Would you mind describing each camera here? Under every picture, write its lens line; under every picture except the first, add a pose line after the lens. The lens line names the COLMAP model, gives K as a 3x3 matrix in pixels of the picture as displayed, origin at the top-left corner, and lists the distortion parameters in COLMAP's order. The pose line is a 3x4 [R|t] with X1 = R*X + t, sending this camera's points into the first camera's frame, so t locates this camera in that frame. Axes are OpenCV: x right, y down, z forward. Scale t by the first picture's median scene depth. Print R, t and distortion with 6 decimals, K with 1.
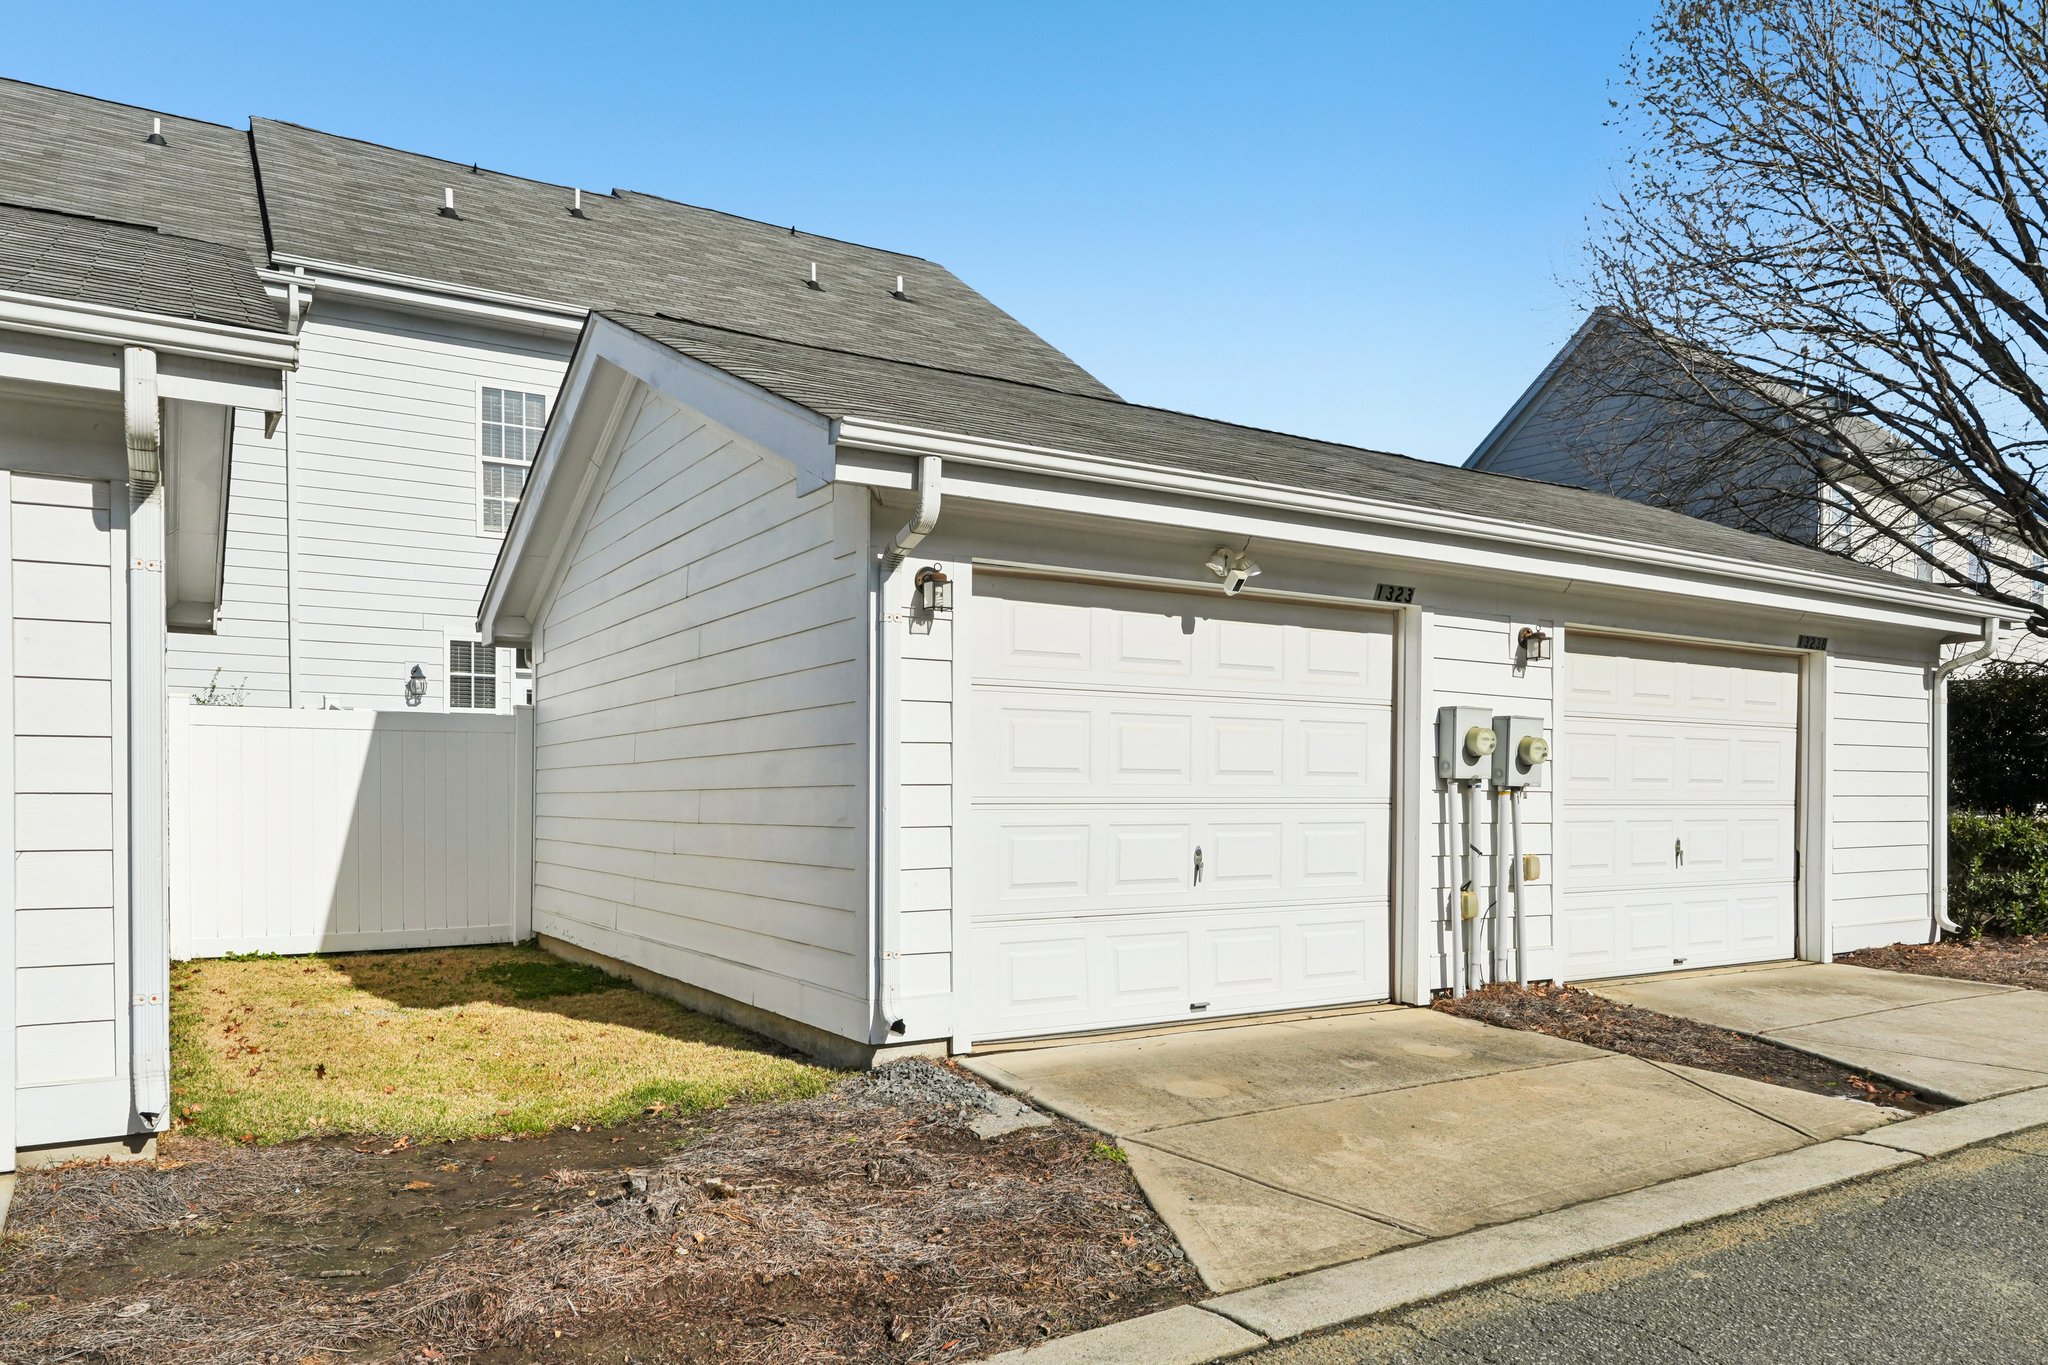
lens RADIAL K [[1393.0, 0, 1021.1], [0, 1393.0, 780.4], [0, 0, 1]] dist [-0.005085, -0.001220]
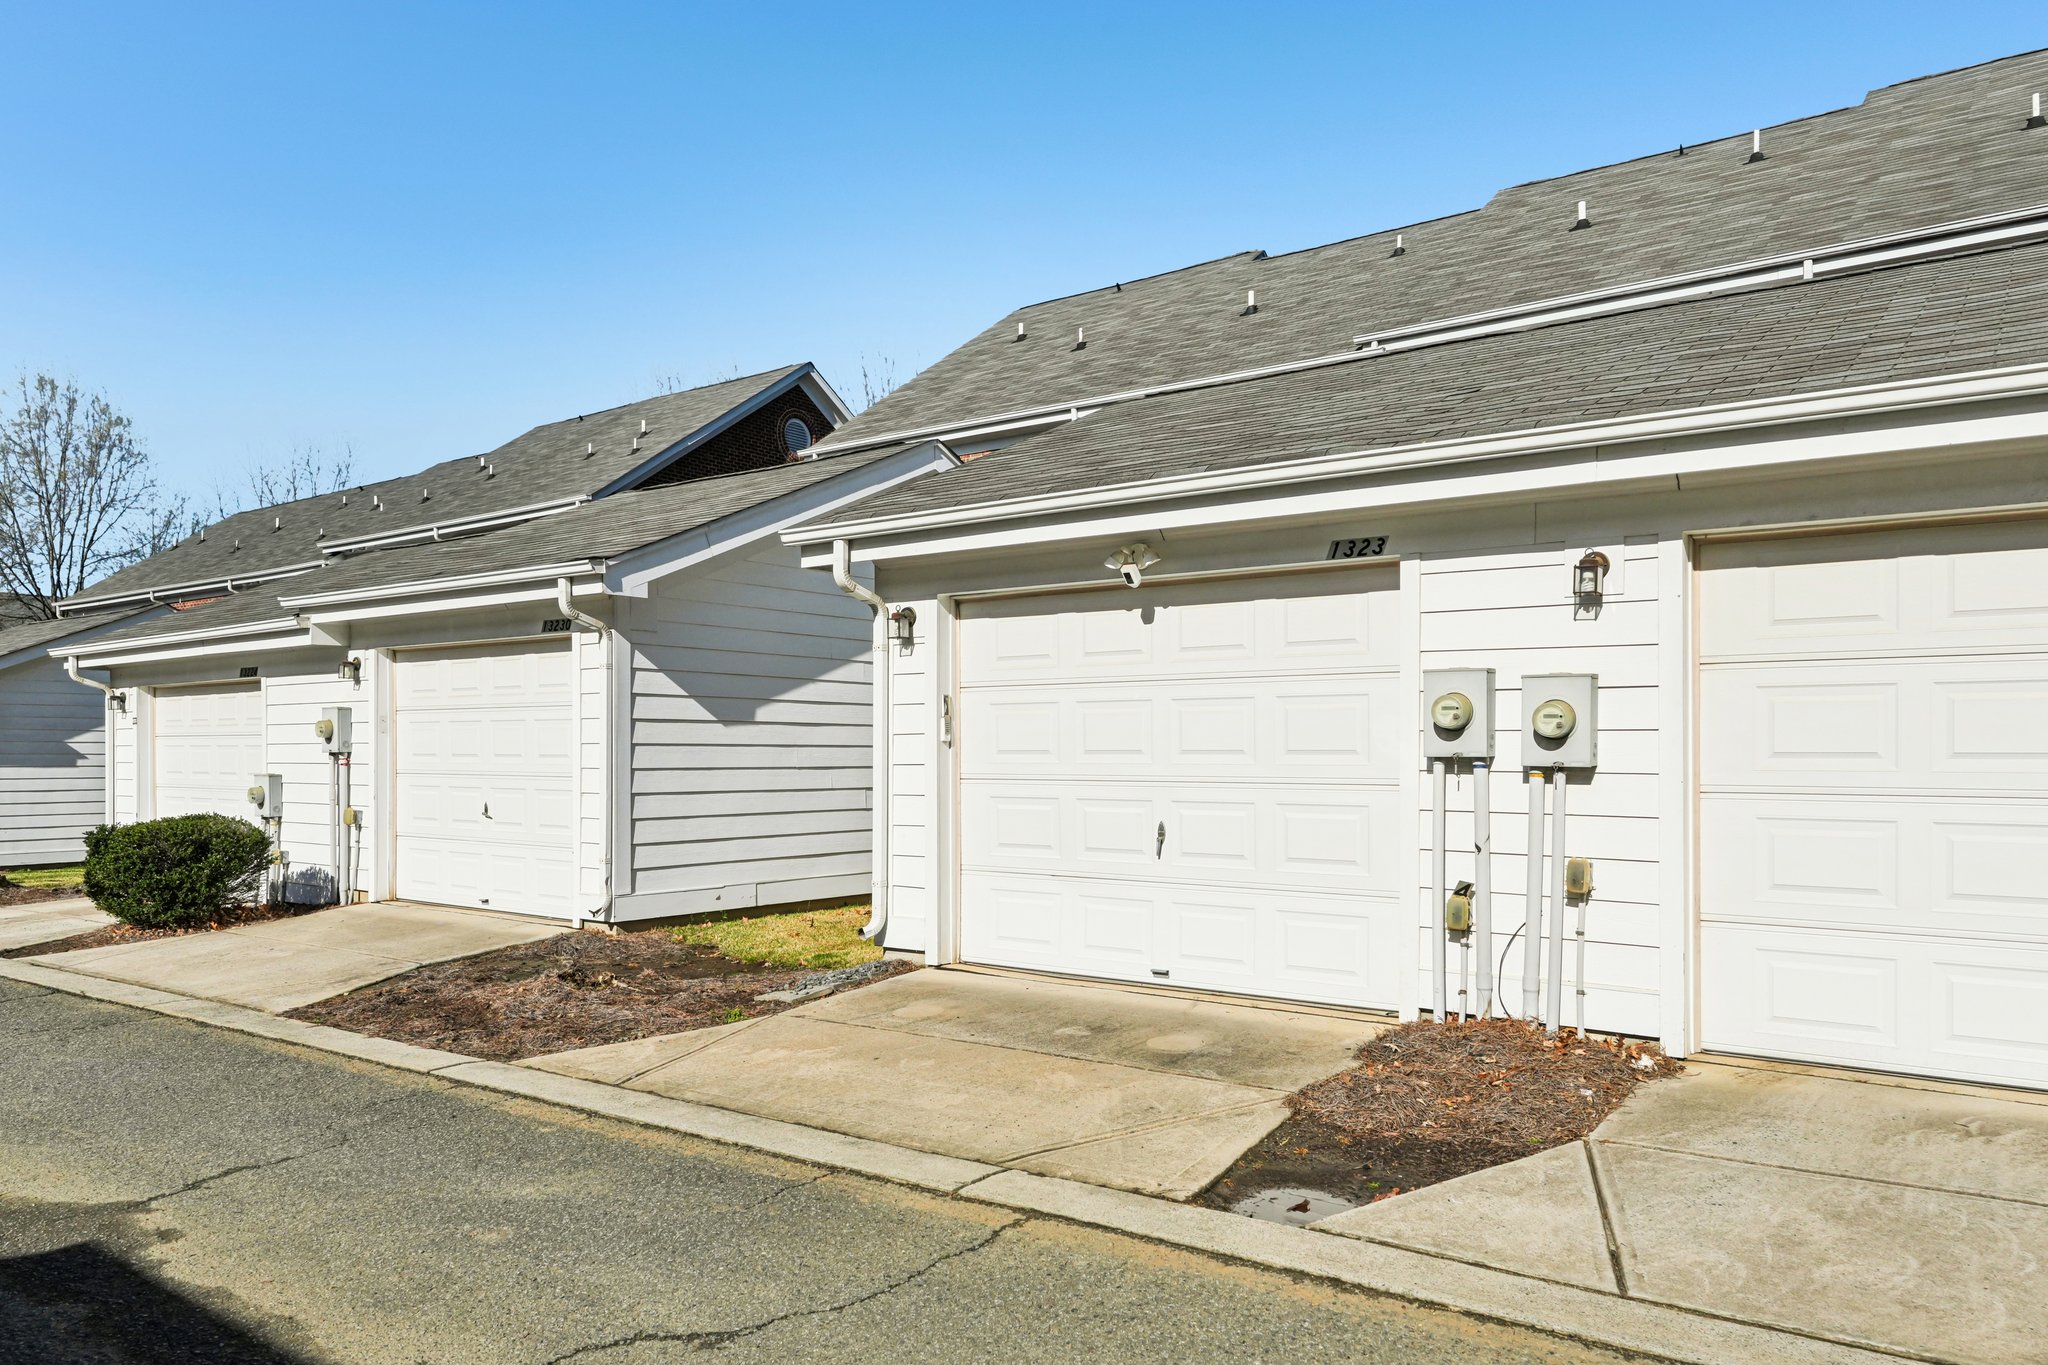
lens RADIAL K [[1393.0, 0, 1023.4], [0, 1393.0, 689.9], [0, 0, 1]] dist [-0.005085, -0.001220]
pose [[0.374340, -0.045072, -0.926196, 1.135068], [0.011382, 0.998966, -0.044014, -0.007767], [0.927222, 0.005934, 0.374466, 0.531445]]
